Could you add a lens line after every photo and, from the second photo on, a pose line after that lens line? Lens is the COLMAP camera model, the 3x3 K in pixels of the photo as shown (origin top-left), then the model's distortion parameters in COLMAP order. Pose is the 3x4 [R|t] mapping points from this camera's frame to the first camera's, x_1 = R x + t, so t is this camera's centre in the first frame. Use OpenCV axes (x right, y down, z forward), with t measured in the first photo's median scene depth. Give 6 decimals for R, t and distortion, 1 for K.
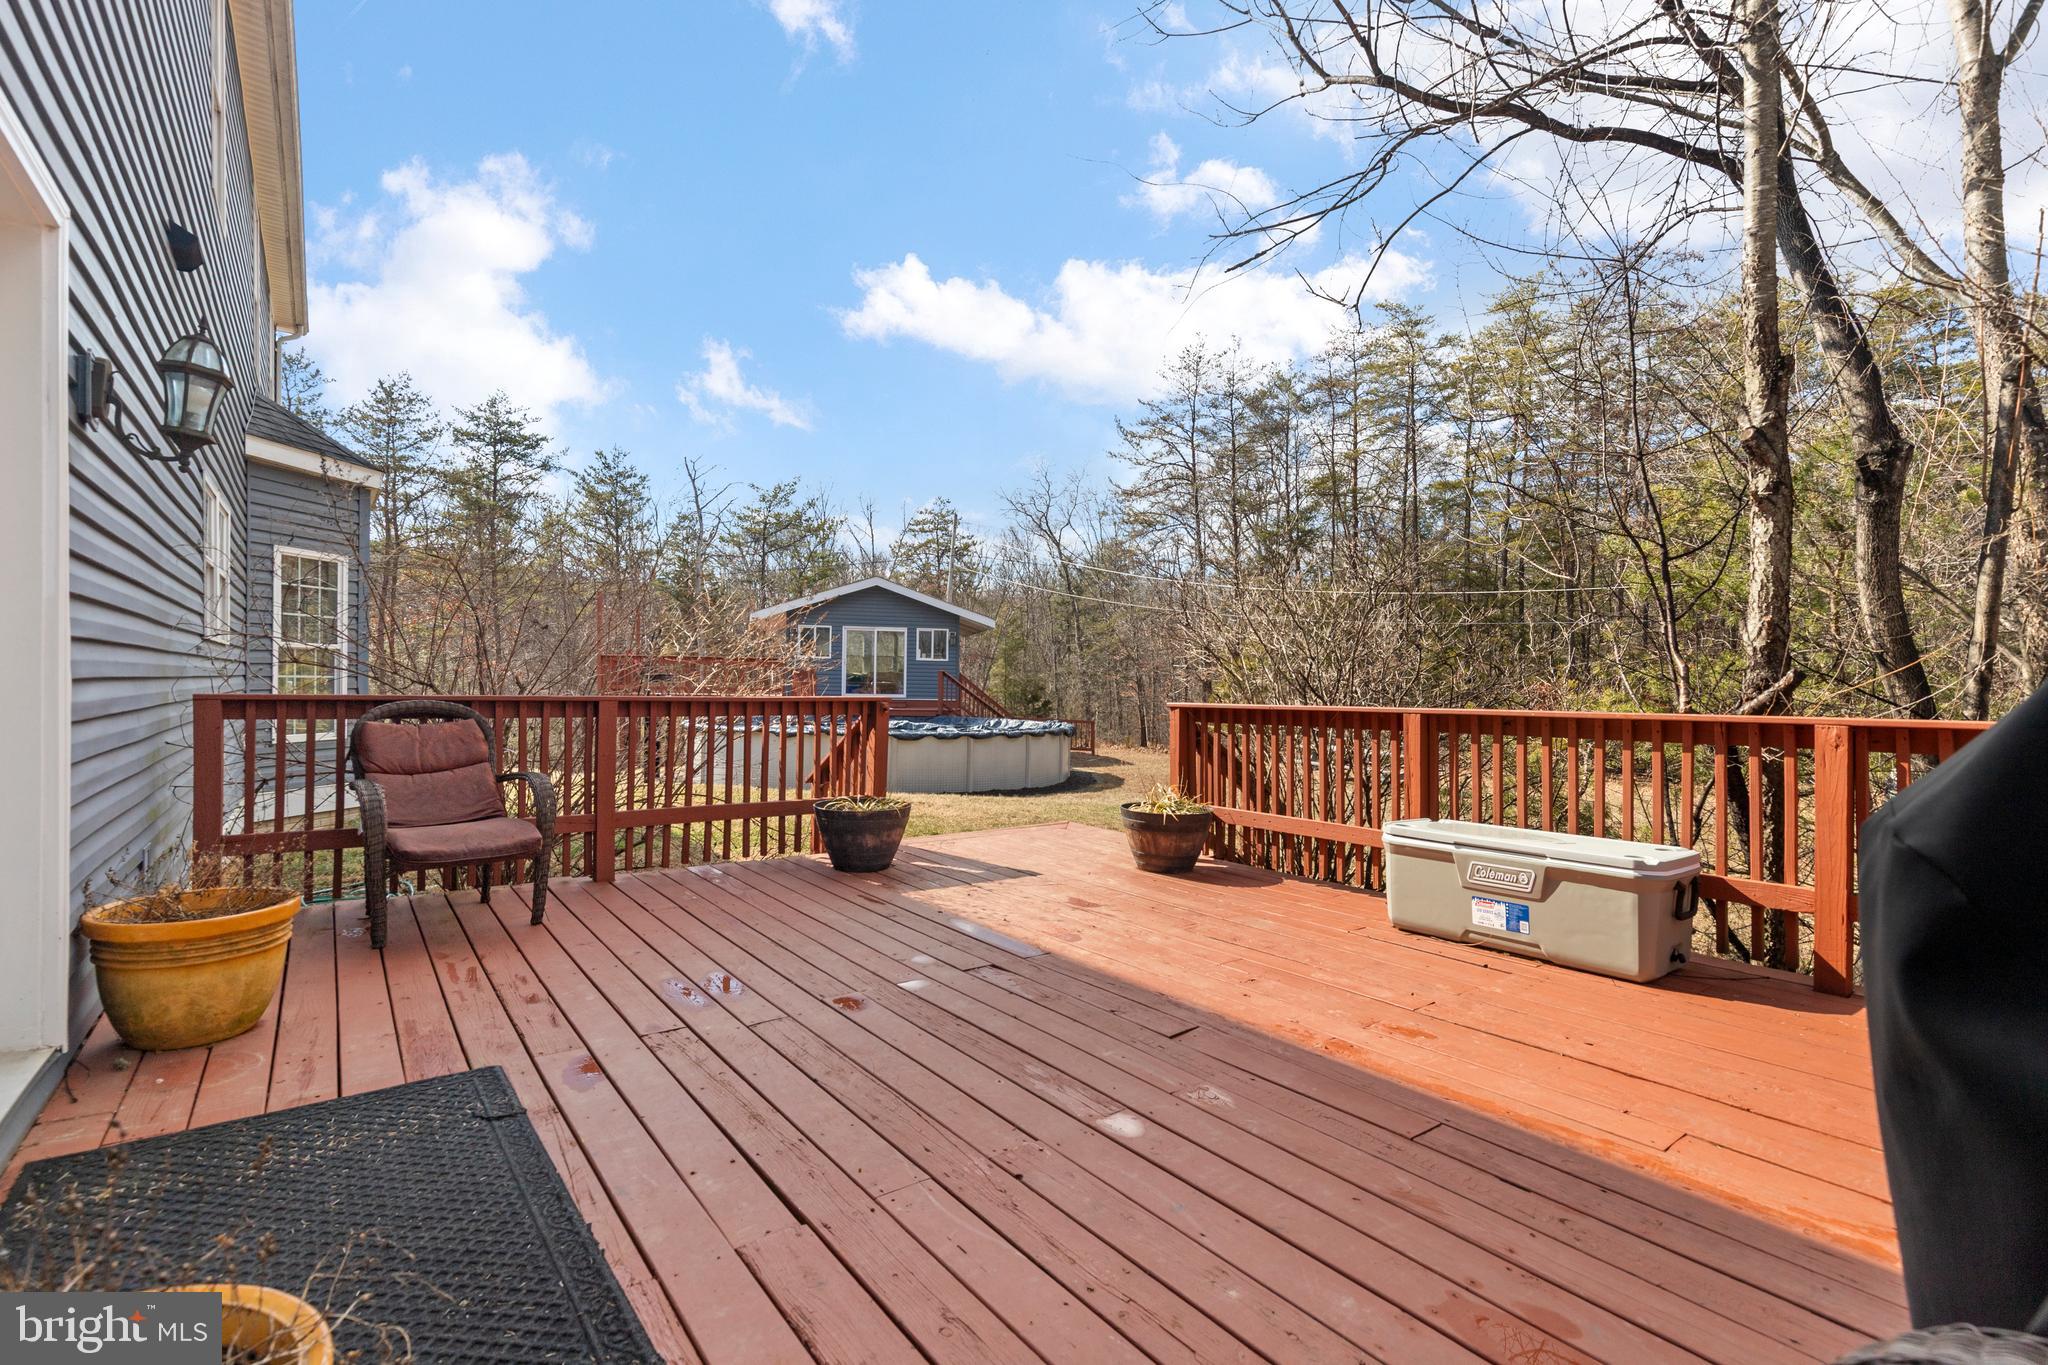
lens RADIAL K [[953.9, 0, 1024.0], [0, 953.9, 682.5], [0, 0, 1]] dist [0.000030, -0.000004]
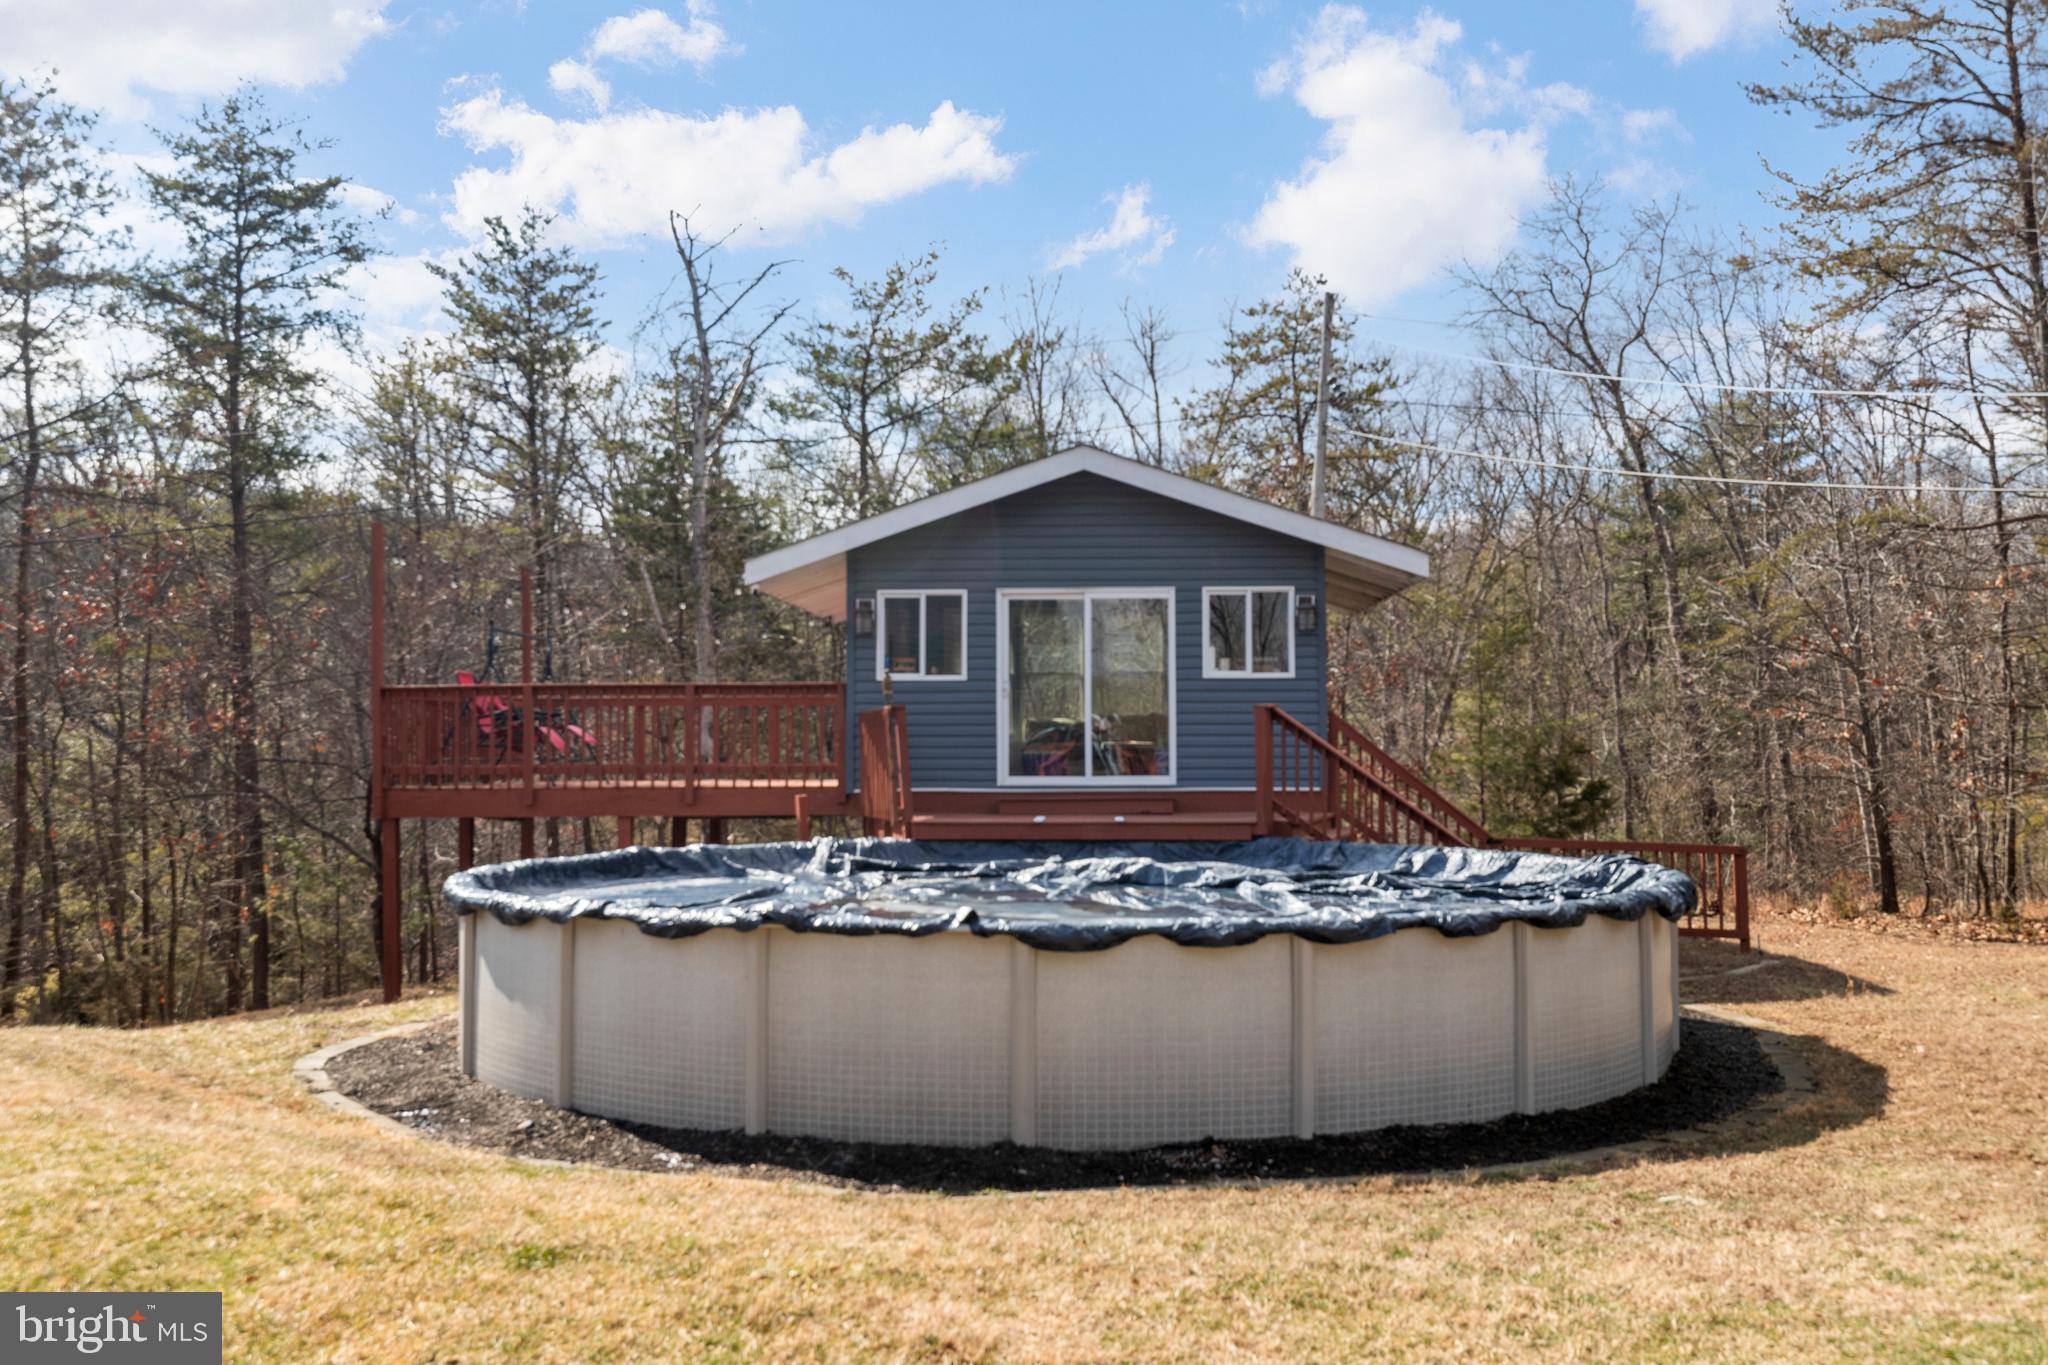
lens RADIAL K [[1904.0, 0, 1024.0], [0, 1904.0, 682.5], [0, 0, 1]] dist [-0.000945, -0.006229]
pose [[0.963480, -0.027715, -0.266342, 0.009465], [0.019631, 0.999264, -0.032966, 0.000204], [0.267060, 0.026534, 0.963315, 0.271871]]
